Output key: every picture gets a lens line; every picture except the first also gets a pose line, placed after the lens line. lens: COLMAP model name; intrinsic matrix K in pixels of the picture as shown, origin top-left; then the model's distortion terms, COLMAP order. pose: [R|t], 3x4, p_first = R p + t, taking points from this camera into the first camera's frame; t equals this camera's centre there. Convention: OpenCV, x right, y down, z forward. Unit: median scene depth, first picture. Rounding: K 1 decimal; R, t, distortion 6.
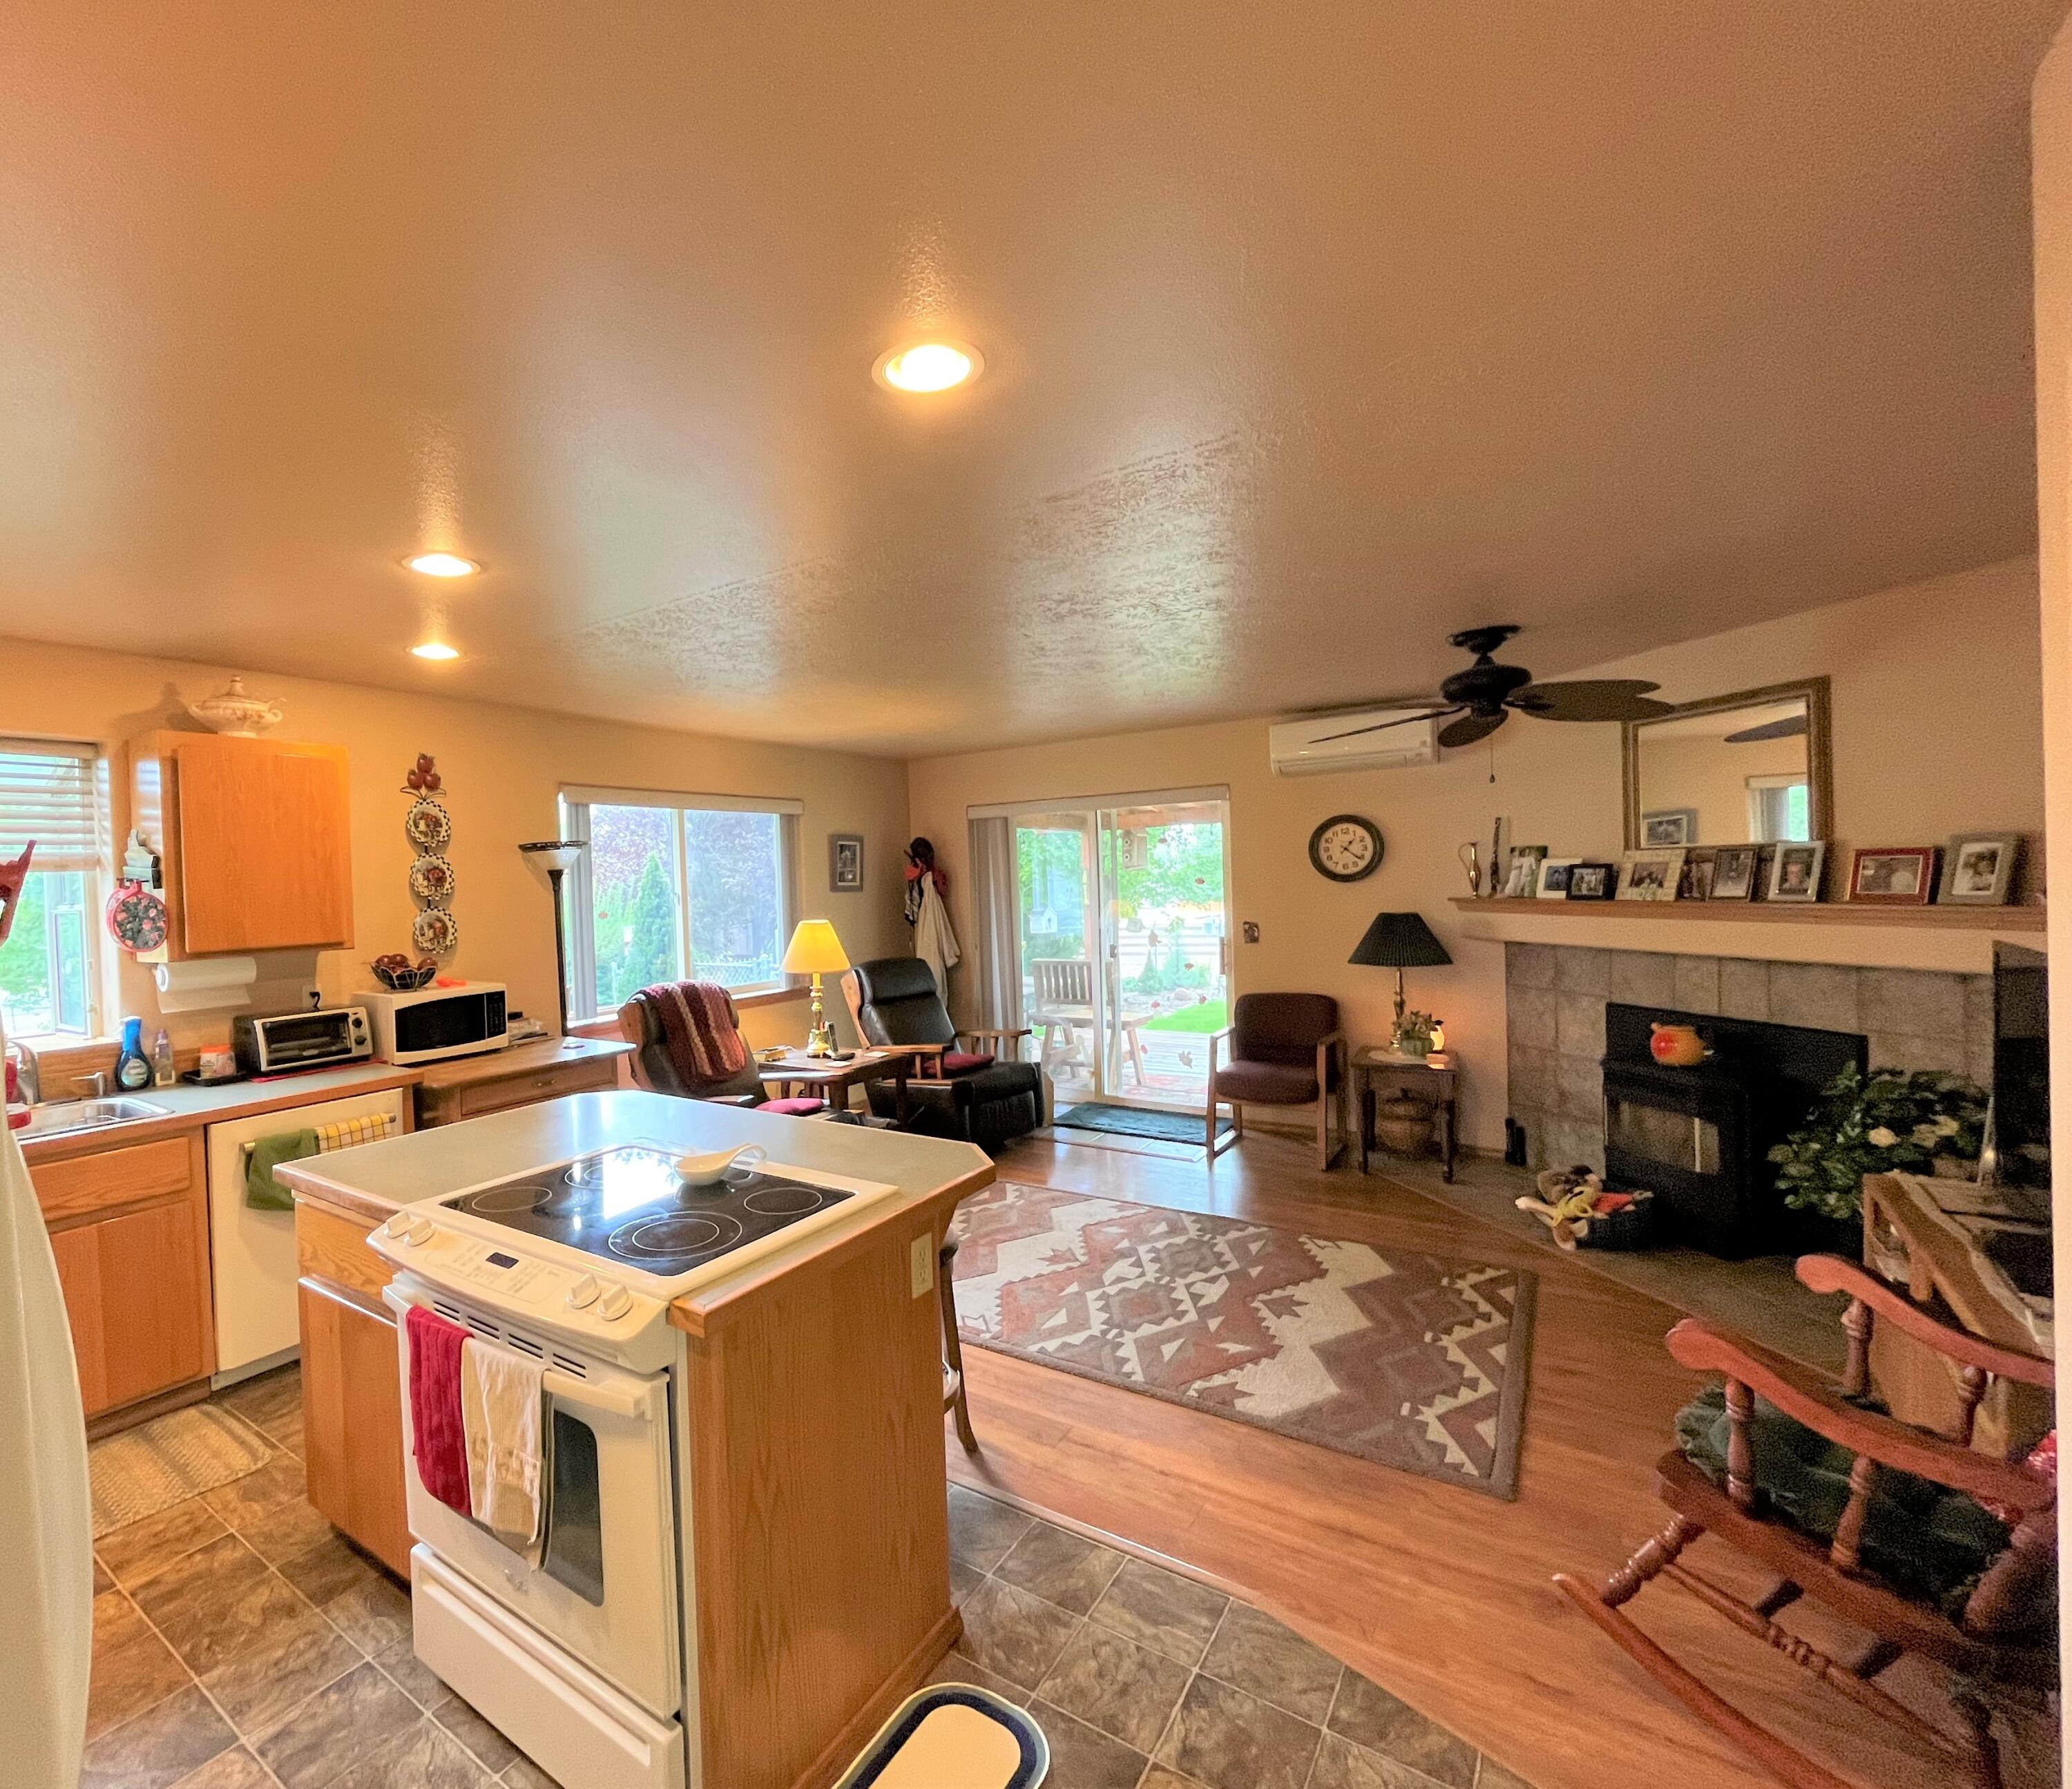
lens RADIAL K [[999.1, 0, 867.0], [0, 999.1, 892.5], [0, 0, 1]] dist [0.000638, 0.000082]
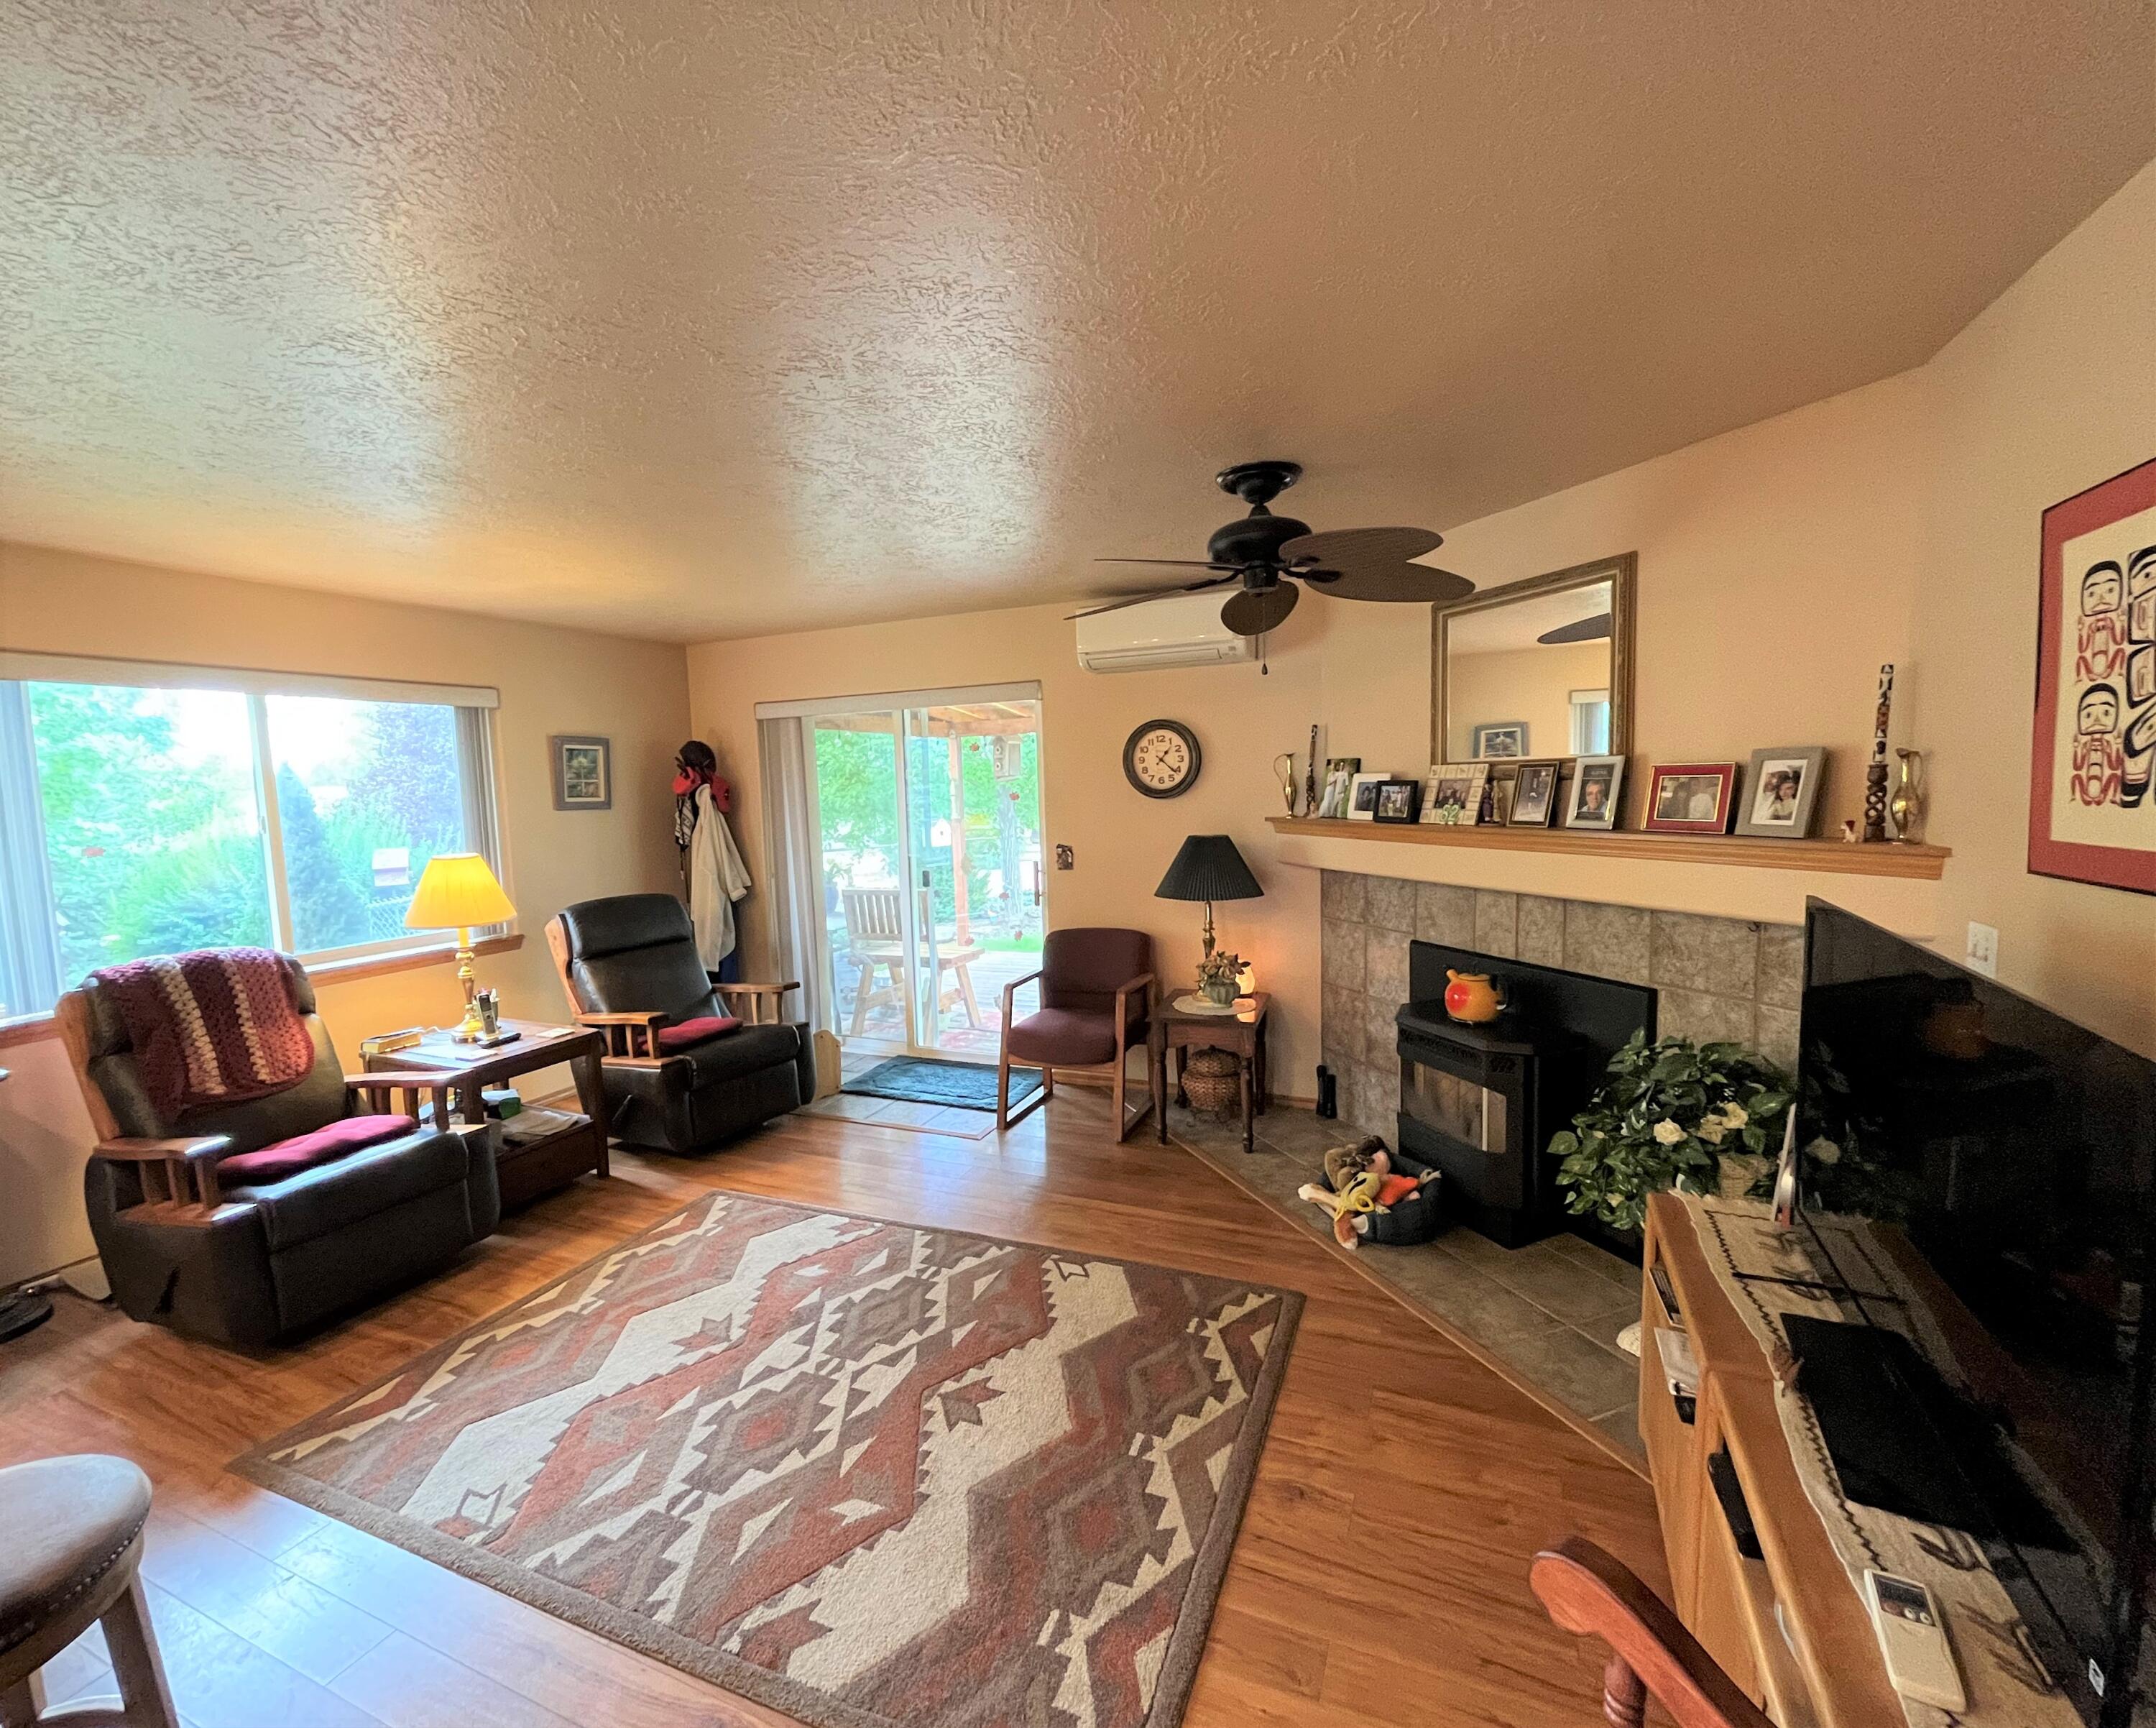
lens RADIAL K [[963.8, 0, 1078.0], [0, 963.8, 864.0], [0, 0, 1]] dist [0.000556, 0.000143]
pose [[0.970979, -0.018053, 0.238481, 0.276828], [0.001705, 0.997644, 0.068581, -0.014892], [-0.239157, -0.066184, 0.968723, 0.278964]]
